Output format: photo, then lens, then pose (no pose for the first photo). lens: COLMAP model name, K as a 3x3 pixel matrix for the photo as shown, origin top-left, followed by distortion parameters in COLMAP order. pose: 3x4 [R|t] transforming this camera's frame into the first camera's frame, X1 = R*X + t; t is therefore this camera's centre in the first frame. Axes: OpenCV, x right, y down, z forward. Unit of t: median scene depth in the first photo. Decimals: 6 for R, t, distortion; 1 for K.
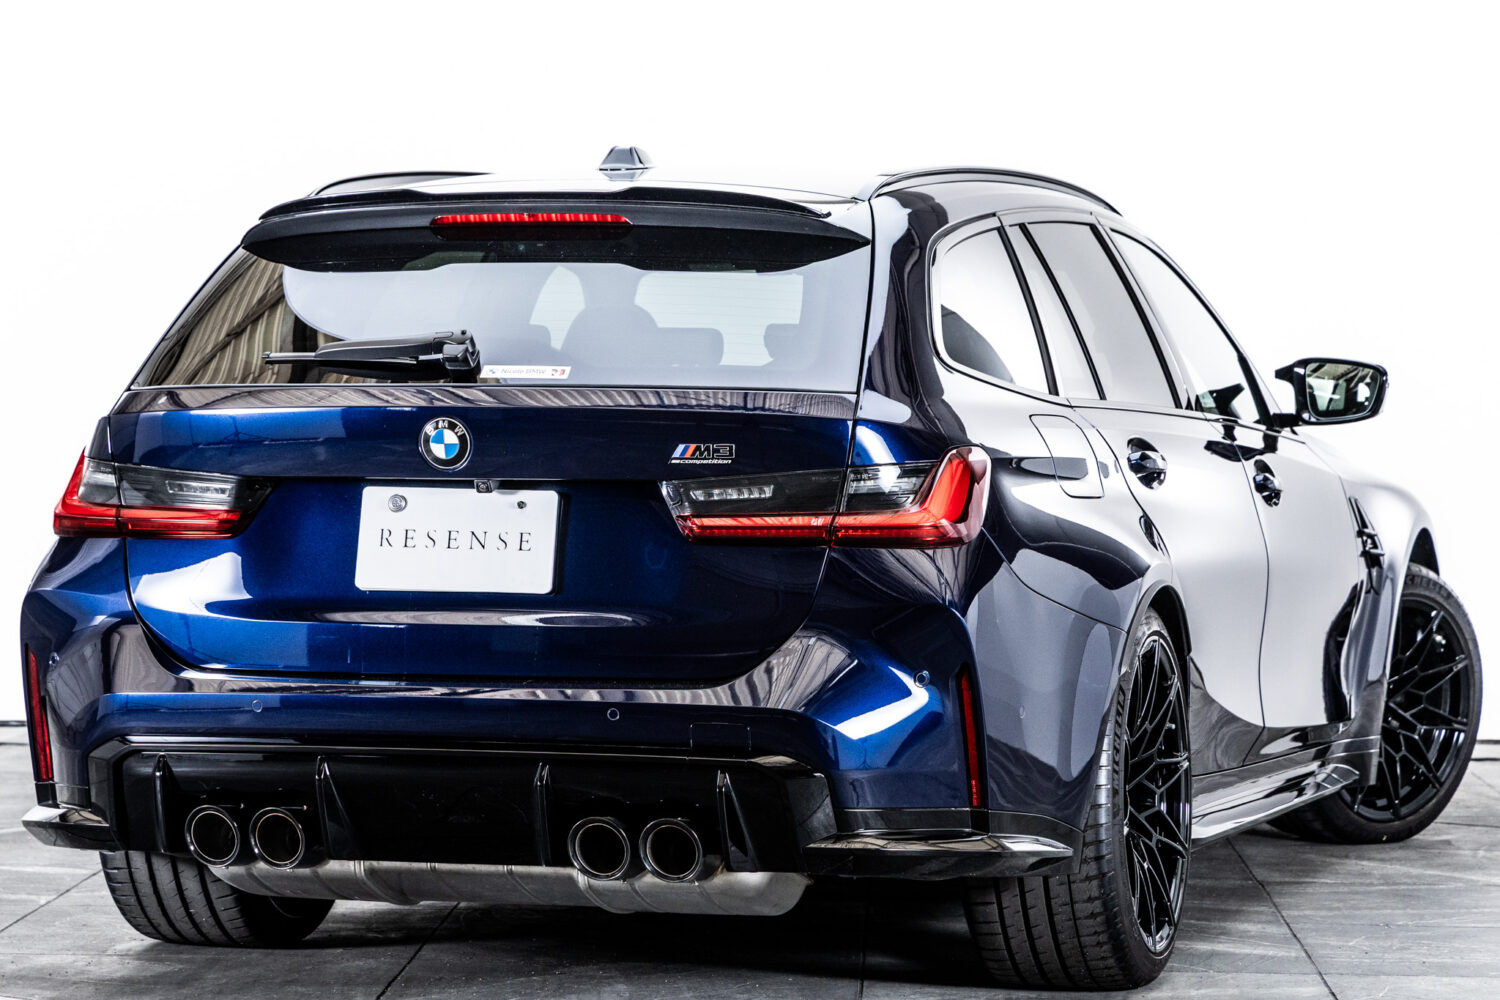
lens RADIAL K [[4593.4, 0, 750.0], [0, 4593.4, 500.0], [0, 0, 1]] dist [0.148274, 0.129909]
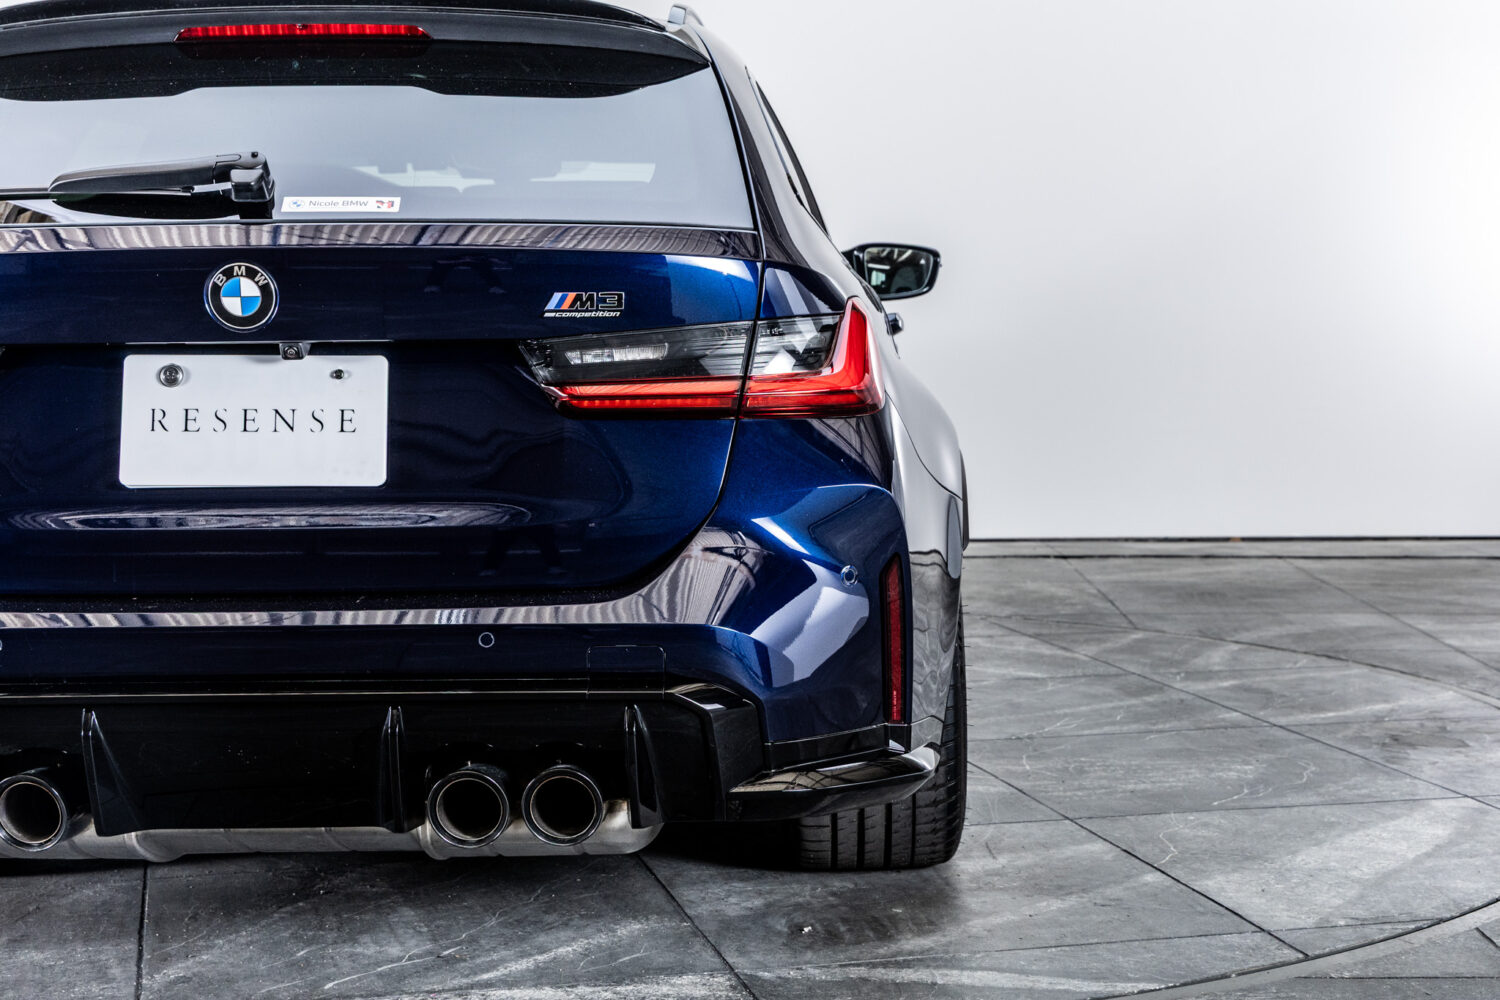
lens RADIAL K [[2343.3, 0, 750.0], [0, 2343.3, 500.0], [0, 0, 1]] dist [0.025565, 0.010482]
pose [[0.960170, -0.033428, 0.277409, -0.094326], [0.020159, 0.998518, 0.050550, 0.003666], [-0.278688, -0.042944, 0.959421, 0.592294]]
